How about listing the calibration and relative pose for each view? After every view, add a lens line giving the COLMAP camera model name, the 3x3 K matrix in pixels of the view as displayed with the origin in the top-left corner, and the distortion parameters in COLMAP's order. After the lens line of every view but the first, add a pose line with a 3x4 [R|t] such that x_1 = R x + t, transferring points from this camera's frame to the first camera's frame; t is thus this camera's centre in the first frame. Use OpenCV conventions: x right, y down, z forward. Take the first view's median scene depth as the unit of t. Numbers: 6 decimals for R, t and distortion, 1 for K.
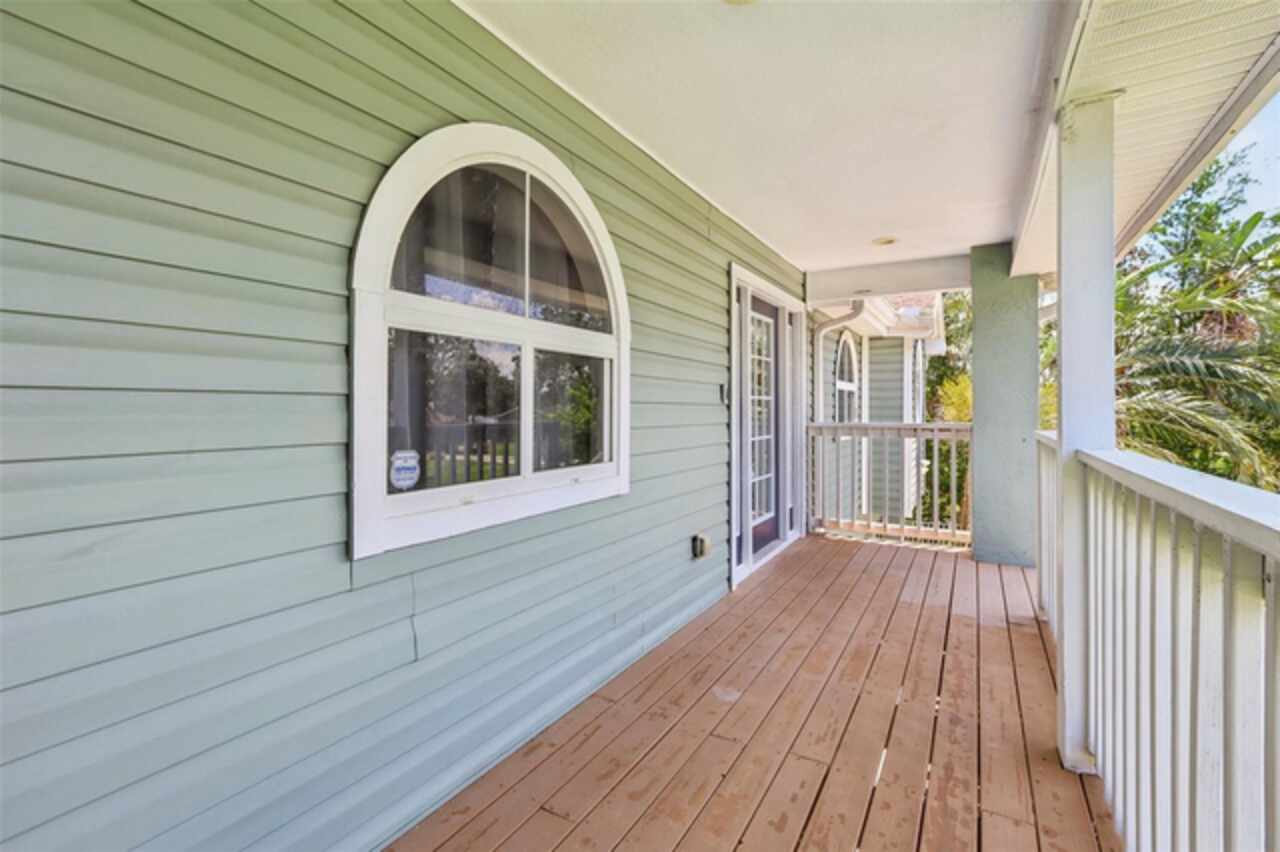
lens RADIAL K [[579.5, 0, 637.4], [0, 579.5, 417.9], [0, 0, 1]] dist [-0.000301, -0.000048]
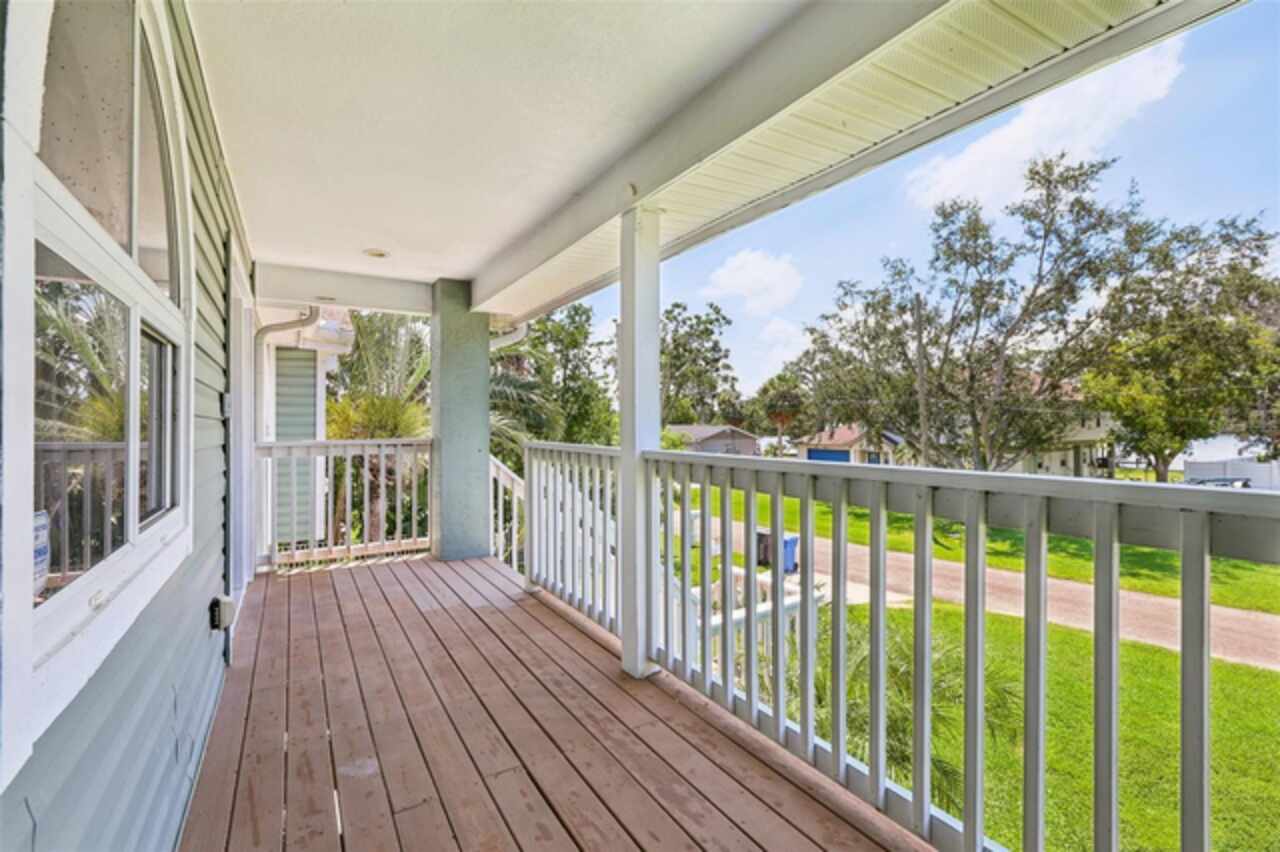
lens RADIAL K [[579.5, 0, 639.9], [0, 579.5, 424.1], [0, 0, 1]] dist [-0.000301, -0.000048]
pose [[0.475506, -0.001628, 0.879711, -0.248352], [0.020637, 0.999744, -0.009305, 0.002768], [-0.879471, 0.022579, 0.475417, 0.163055]]
